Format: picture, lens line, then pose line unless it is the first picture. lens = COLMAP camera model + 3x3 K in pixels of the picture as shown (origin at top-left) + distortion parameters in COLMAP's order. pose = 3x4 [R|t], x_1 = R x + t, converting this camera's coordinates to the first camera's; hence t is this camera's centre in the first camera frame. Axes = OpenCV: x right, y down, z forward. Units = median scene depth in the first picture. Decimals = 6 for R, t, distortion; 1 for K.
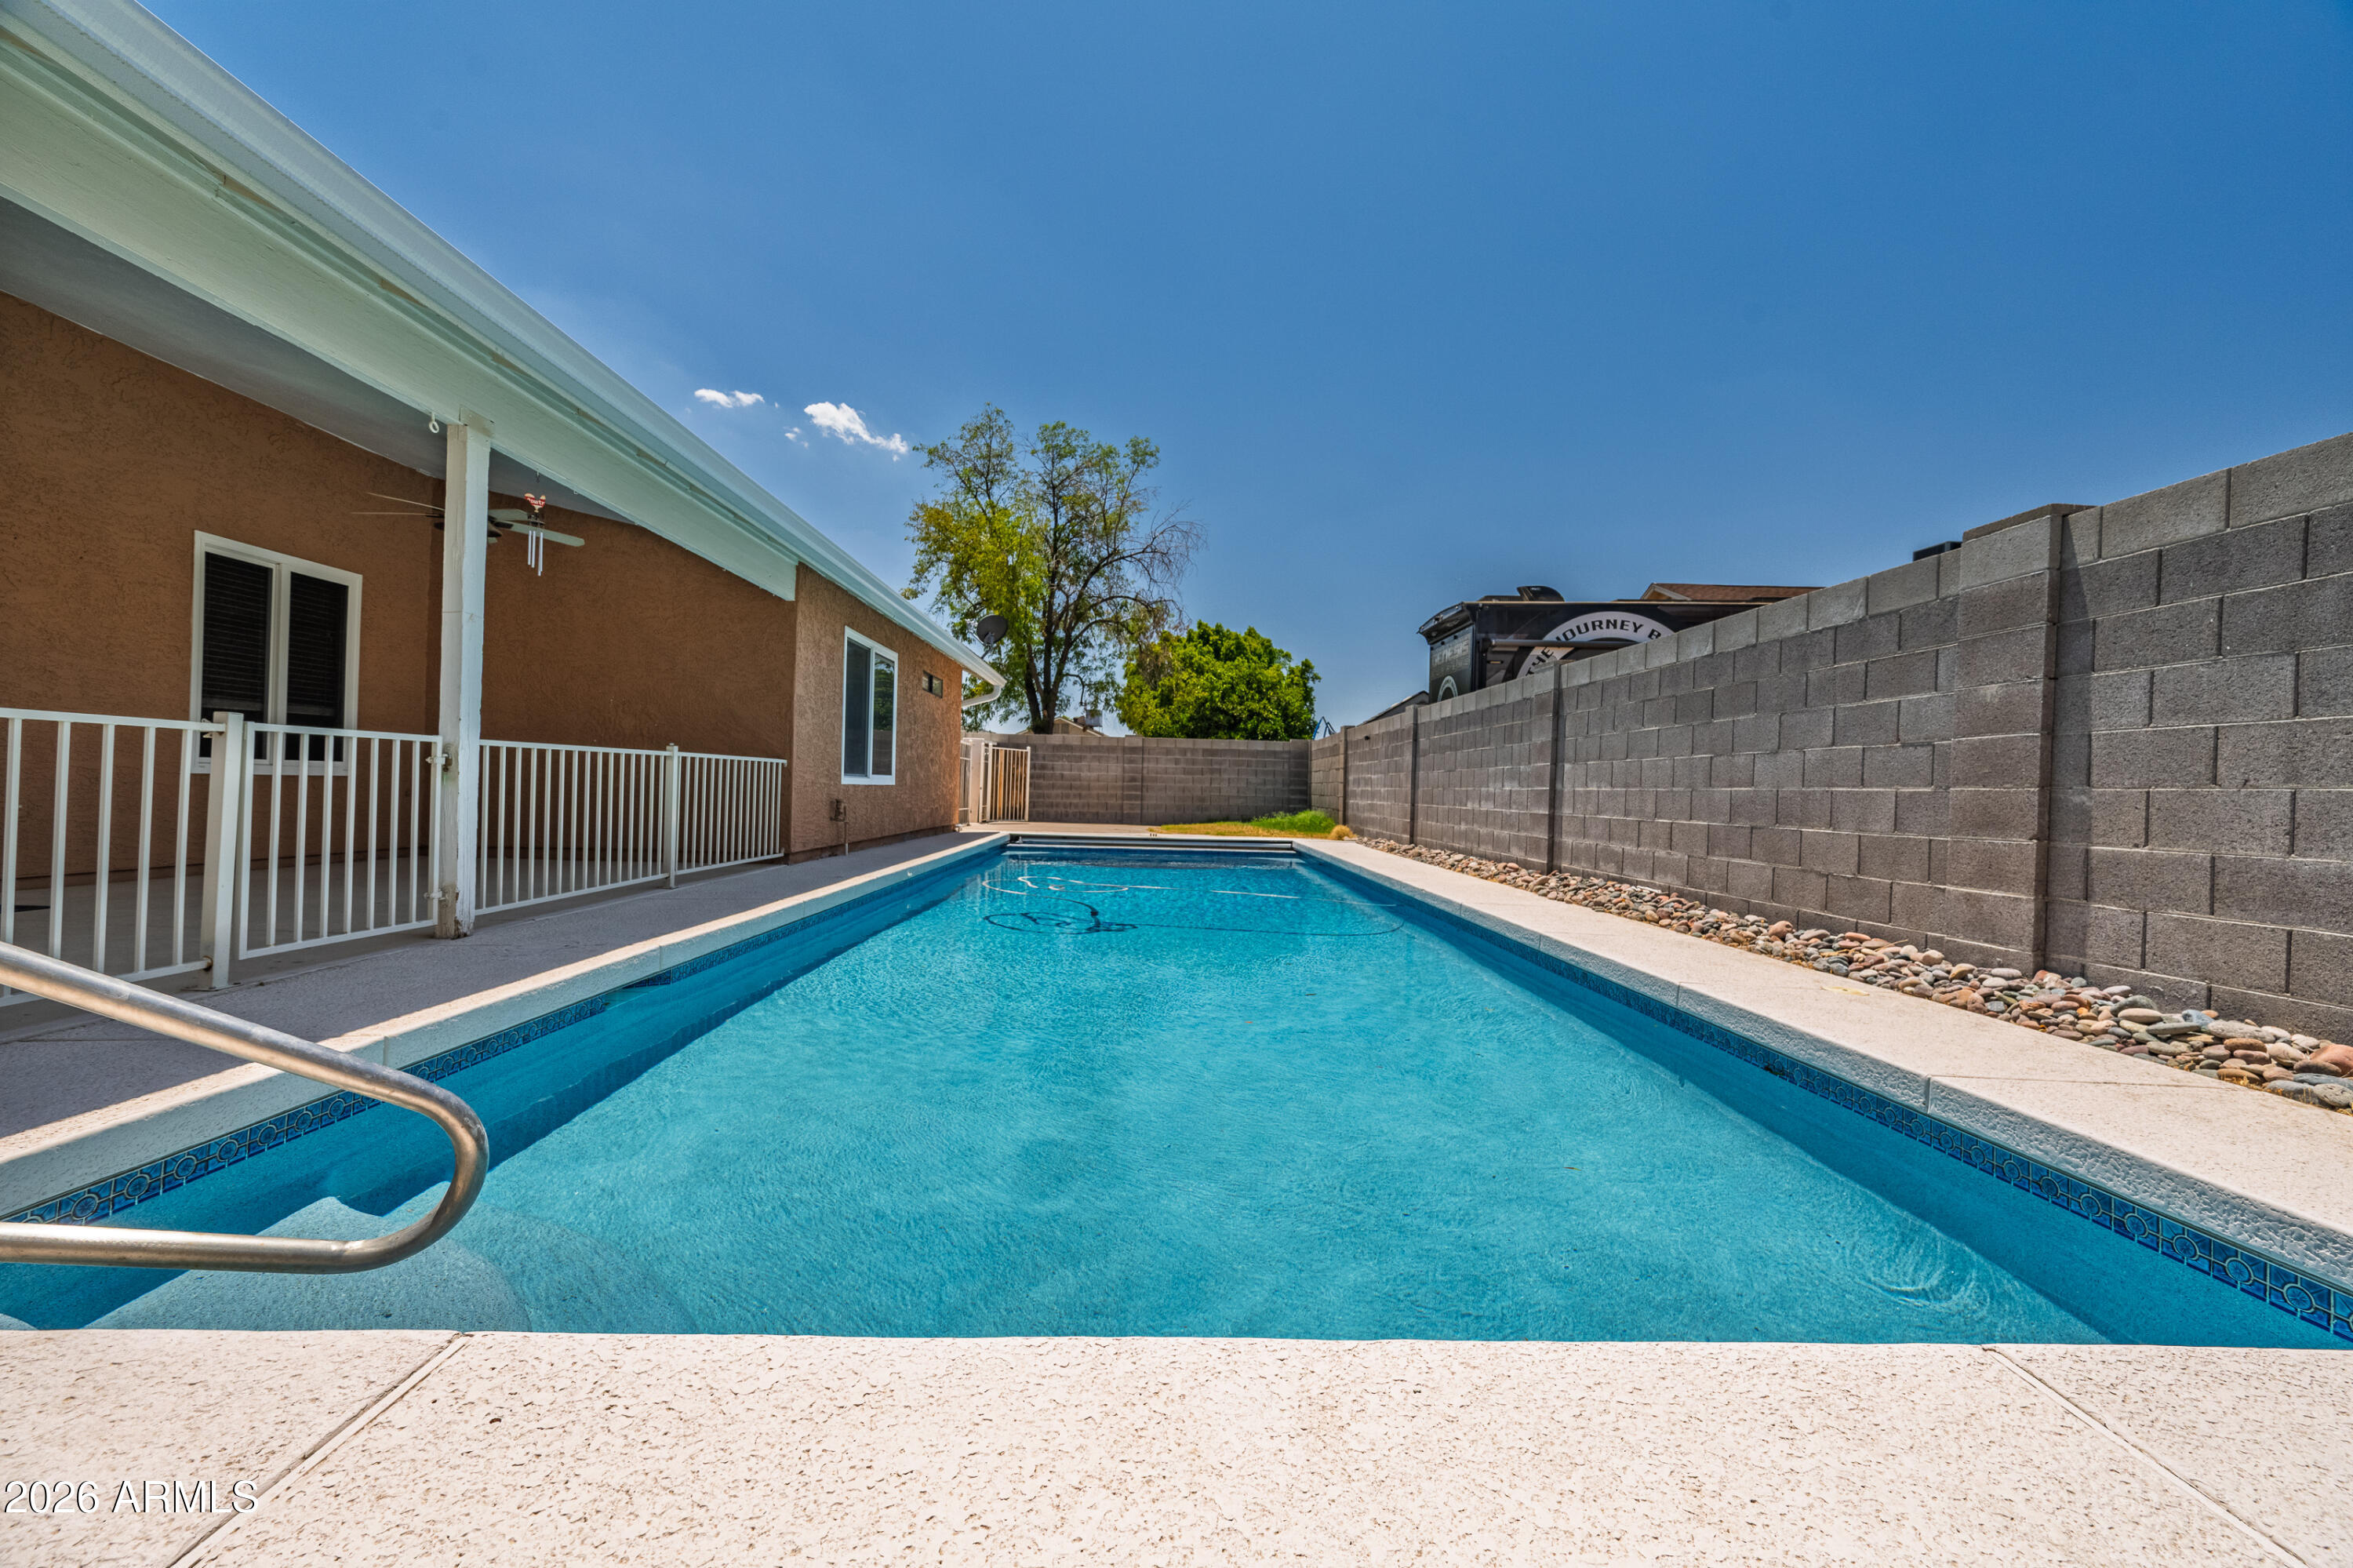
lens RADIAL K [[926.6, 0, 1178.3], [0, 926.6, 792.6], [0, 0, 1]] dist [0.000327, 0.000019]
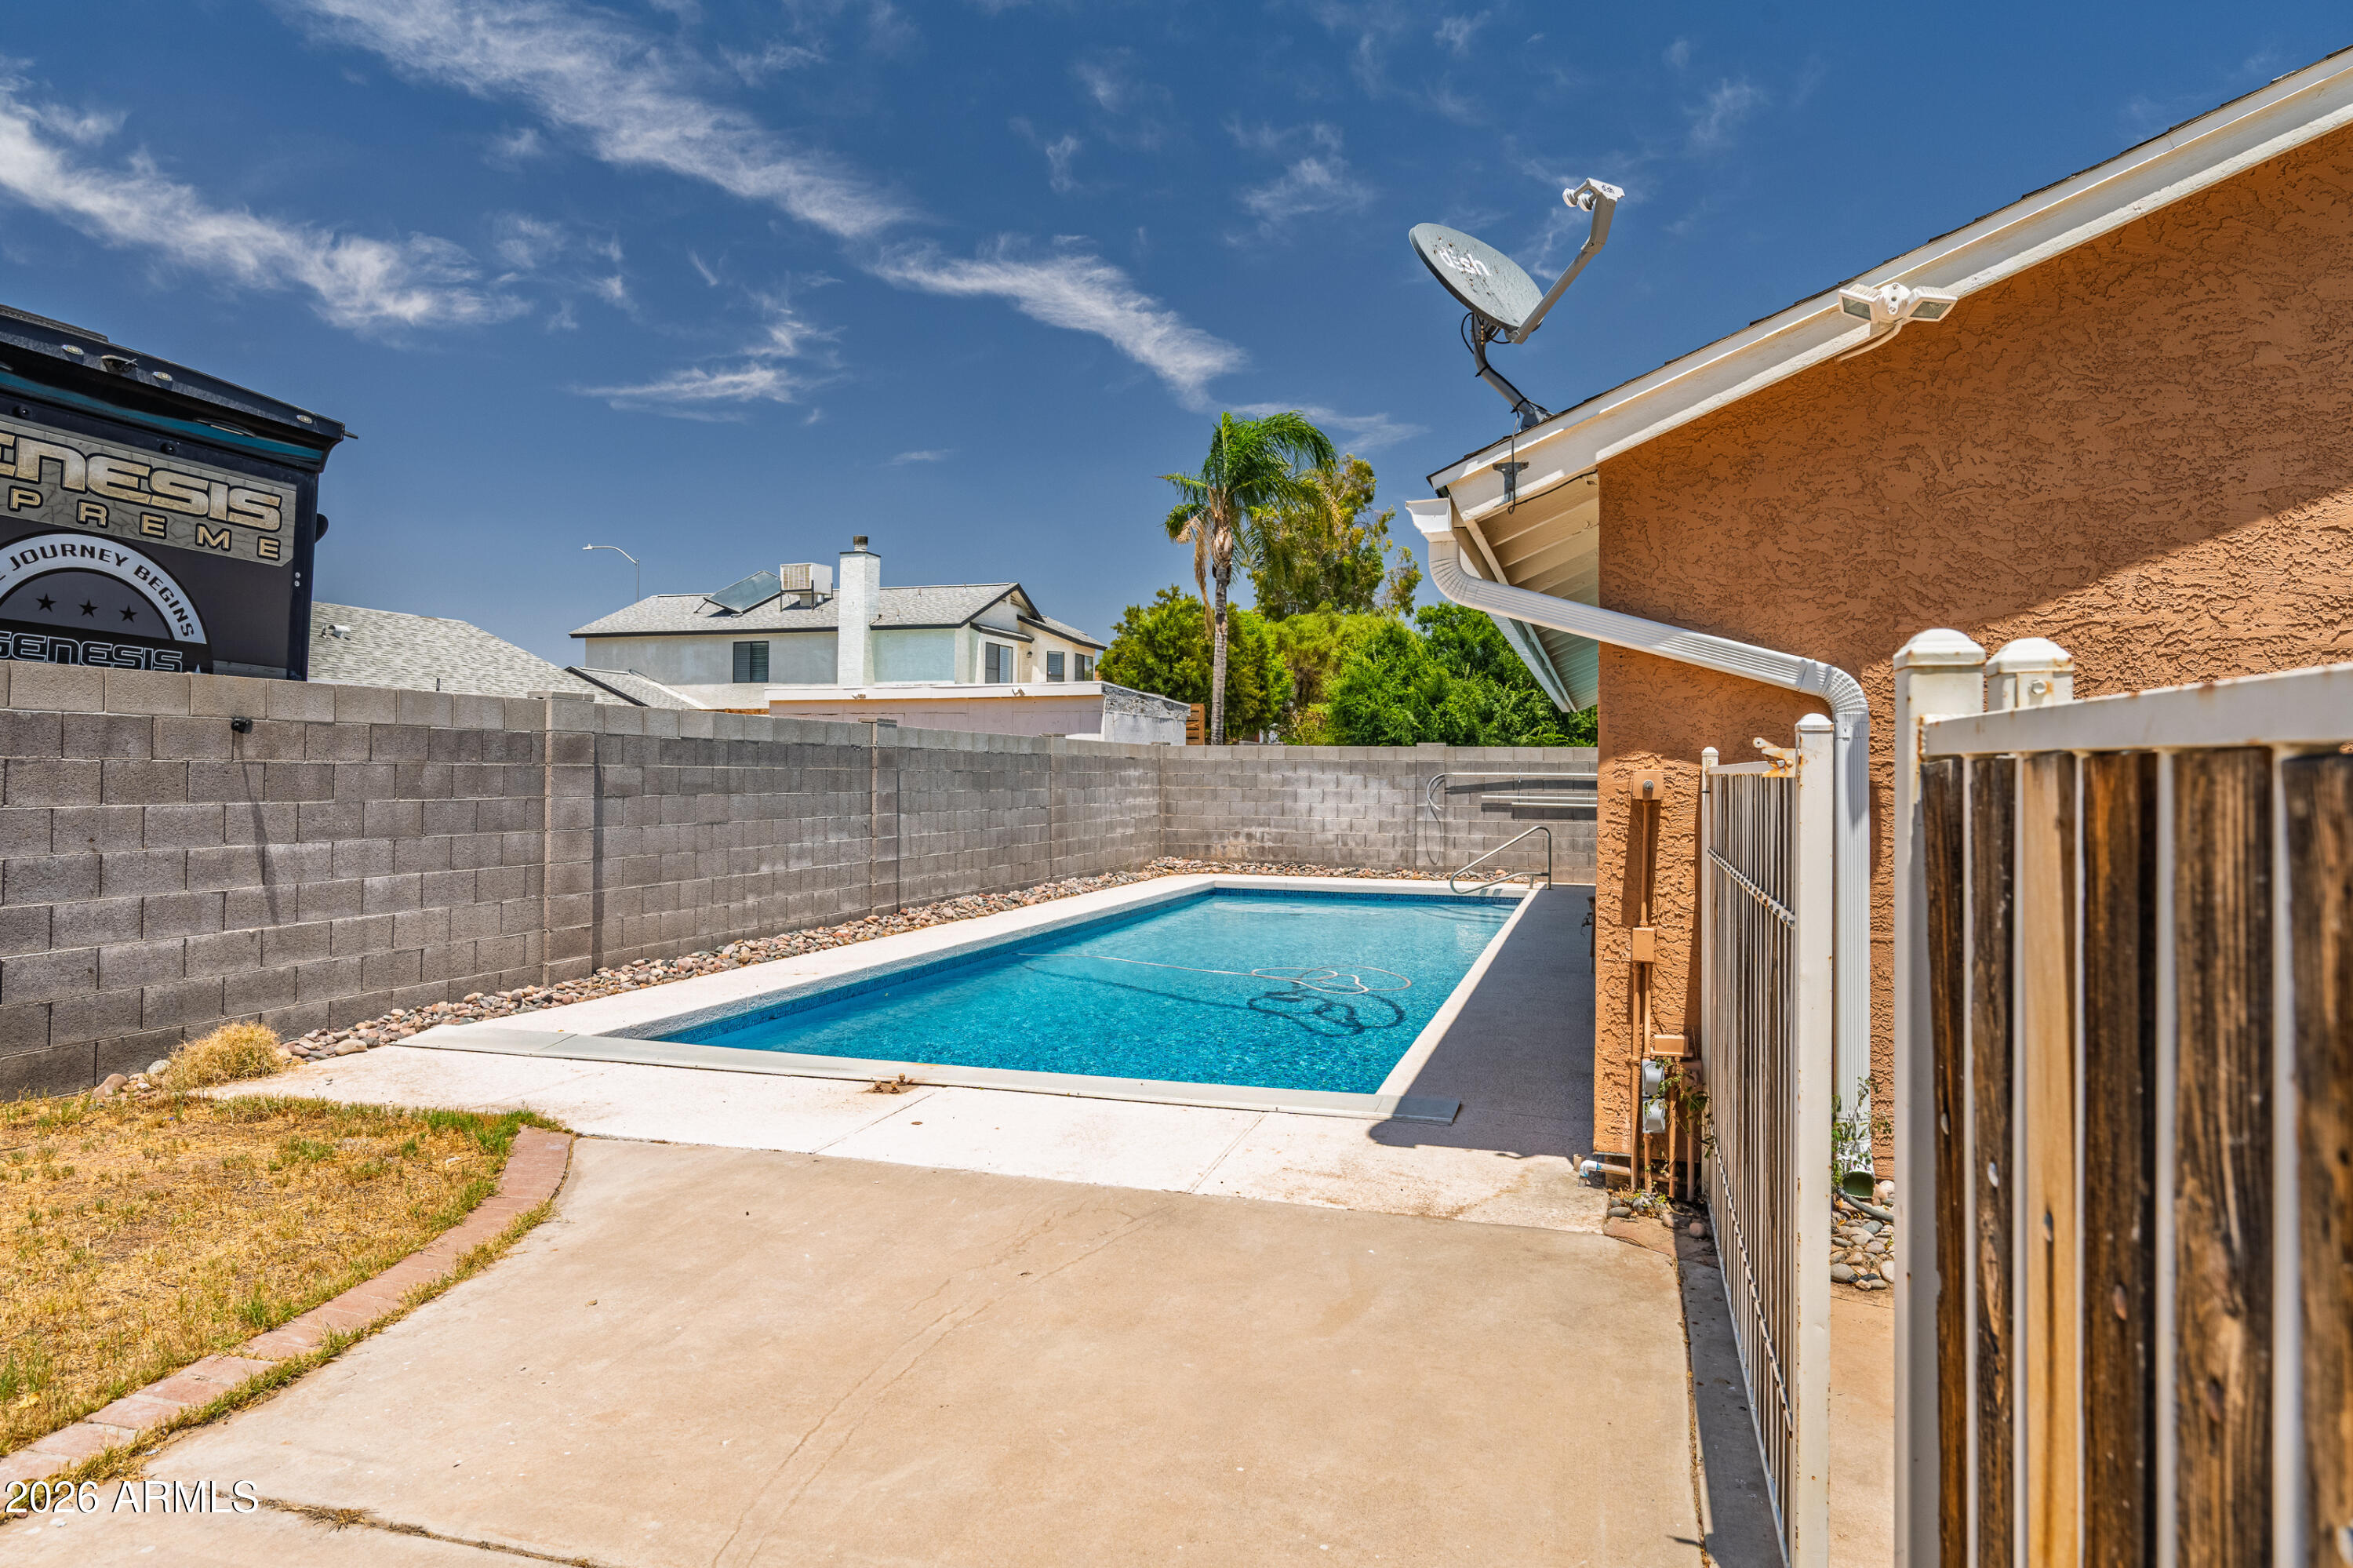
lens RADIAL K [[1406.5, 0, 1186.2], [0, 1406.5, 773.1], [0, 0, 1]] dist [-0.004140, 0.002650]
pose [[-0.949442, -0.035876, 0.311886, -0.179773], [-0.034553, 0.999355, 0.009770, -0.043633], [-0.312036, -0.001500, -0.950069, 0.998940]]
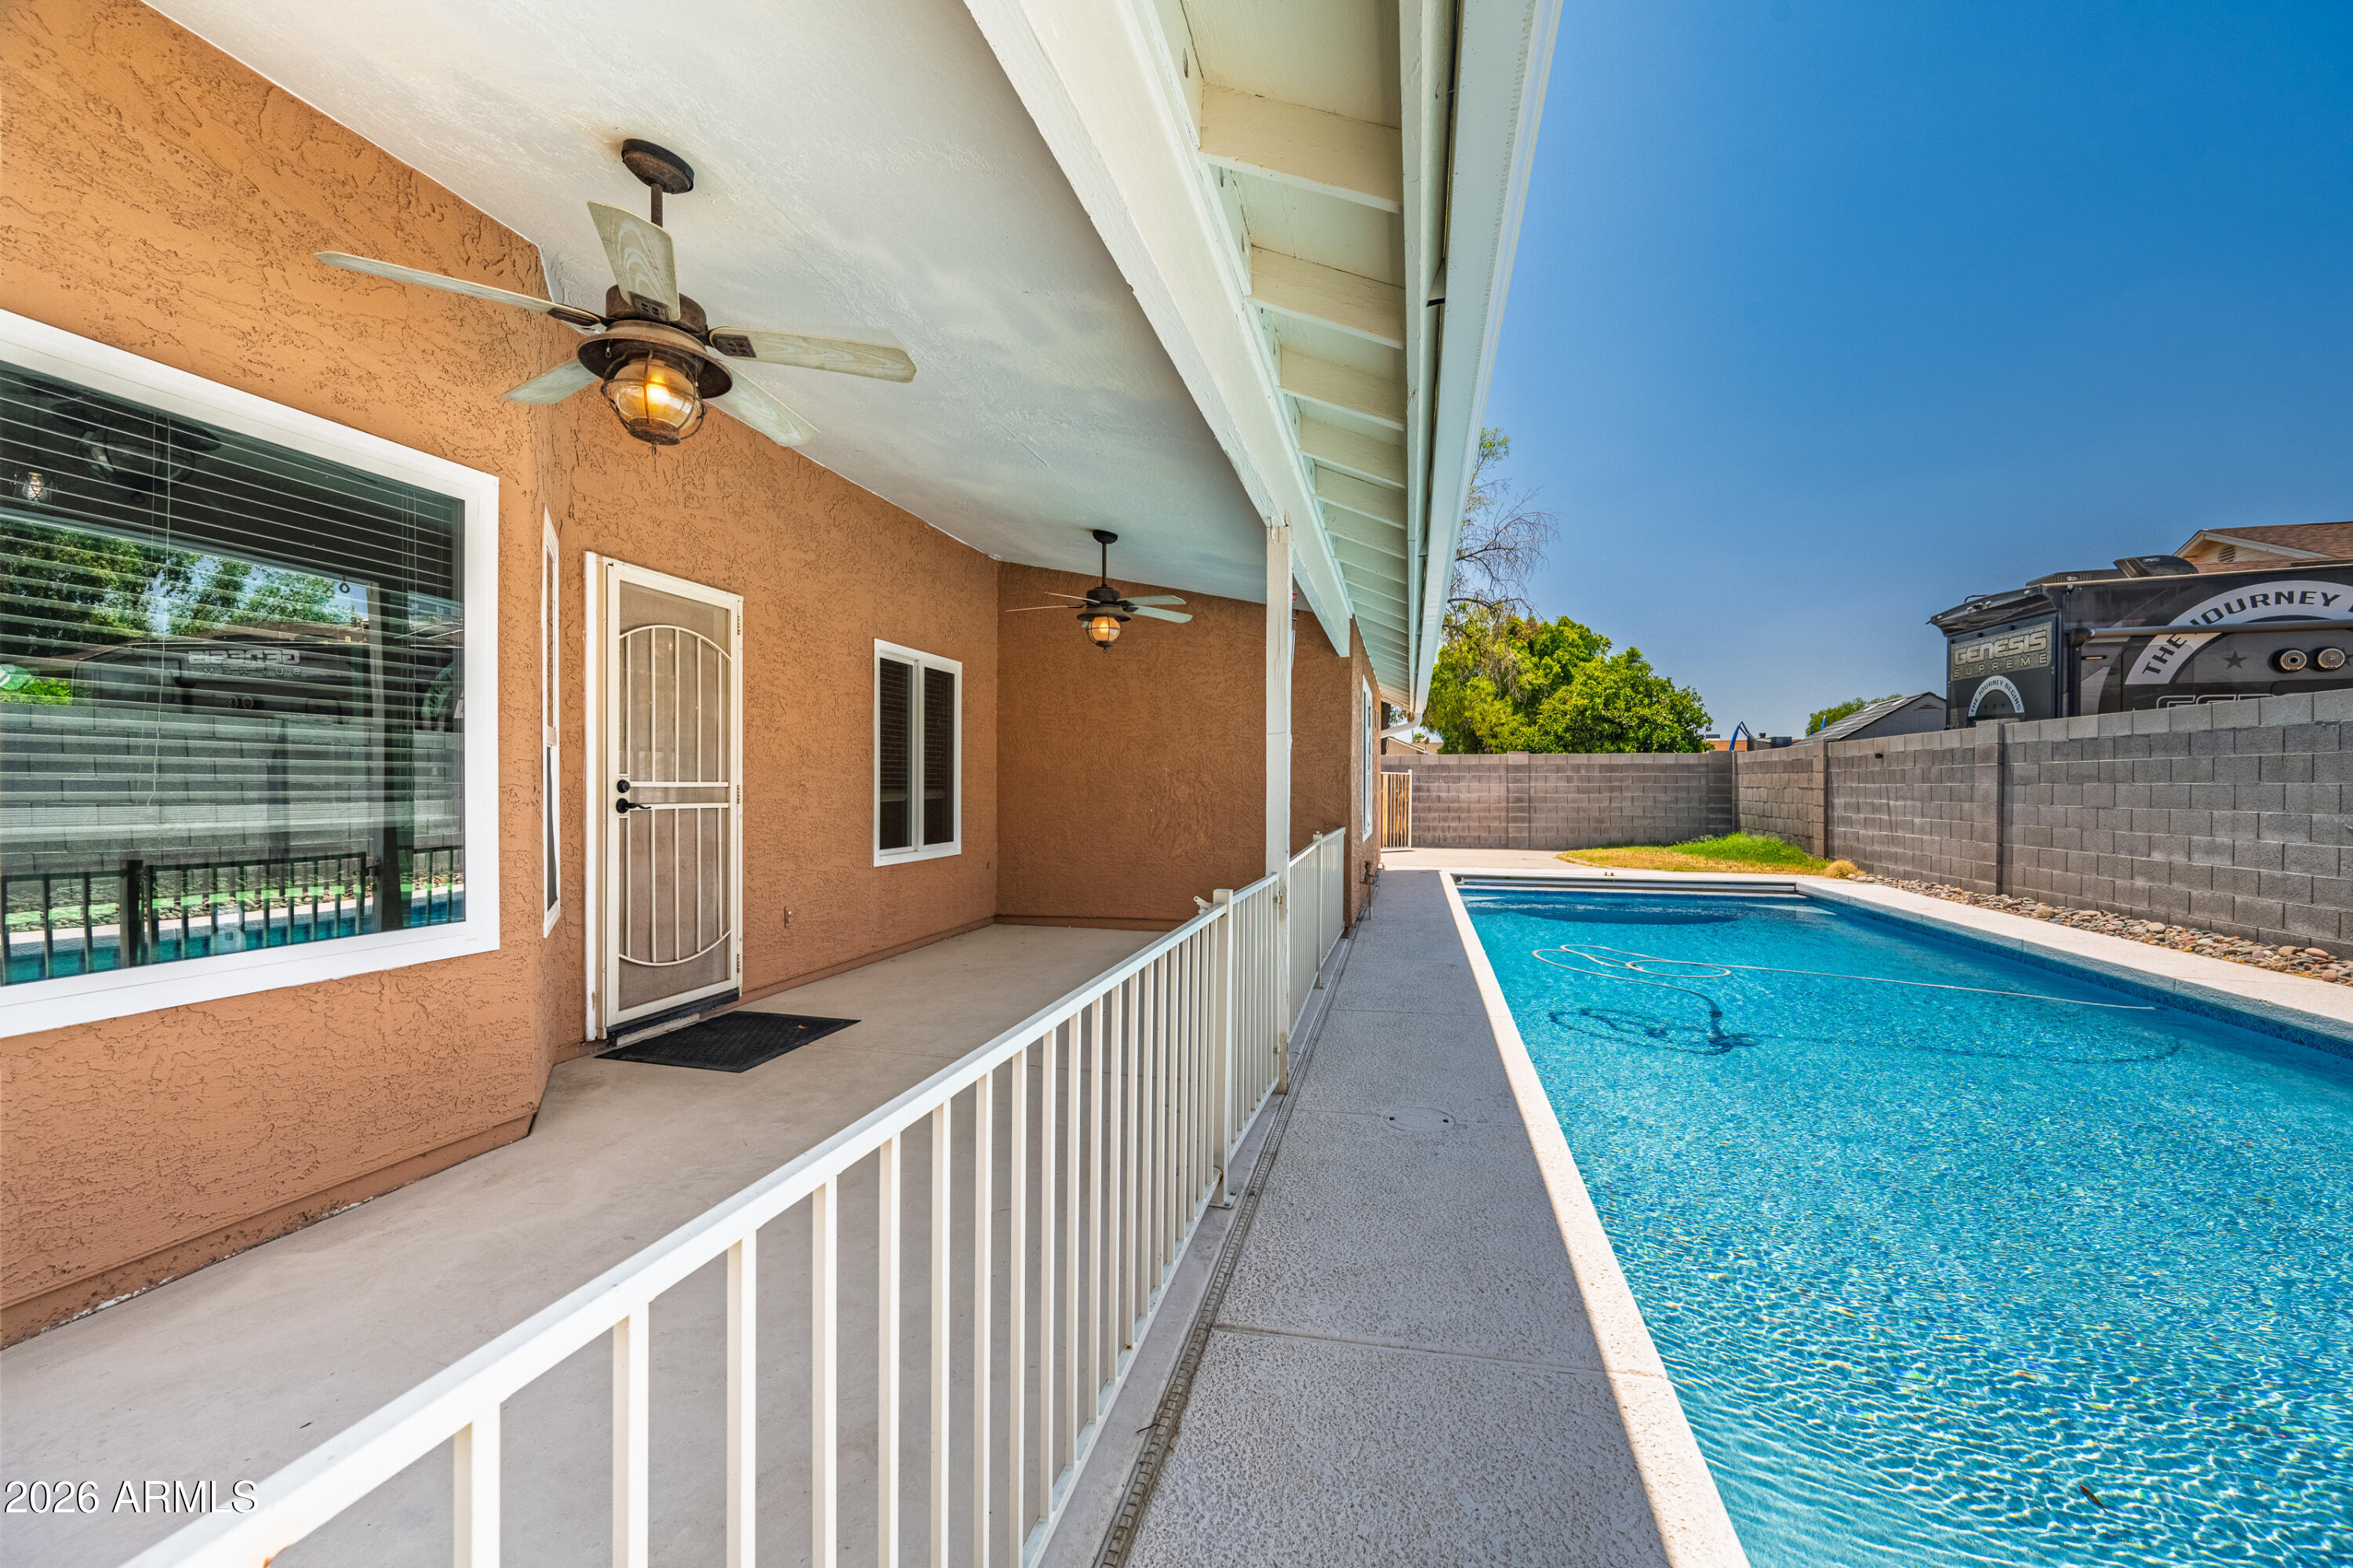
lens RADIAL K [[926.6, 0, 1176.1], [0, 926.6, 789.2], [0, 0, 1]] dist [0.000327, 0.000019]
pose [[0.961833, -0.023436, -0.272631, -0.130574], [0.022573, 0.999725, -0.006302, -0.028235], [0.272704, -0.000092, 0.962098, 0.020935]]
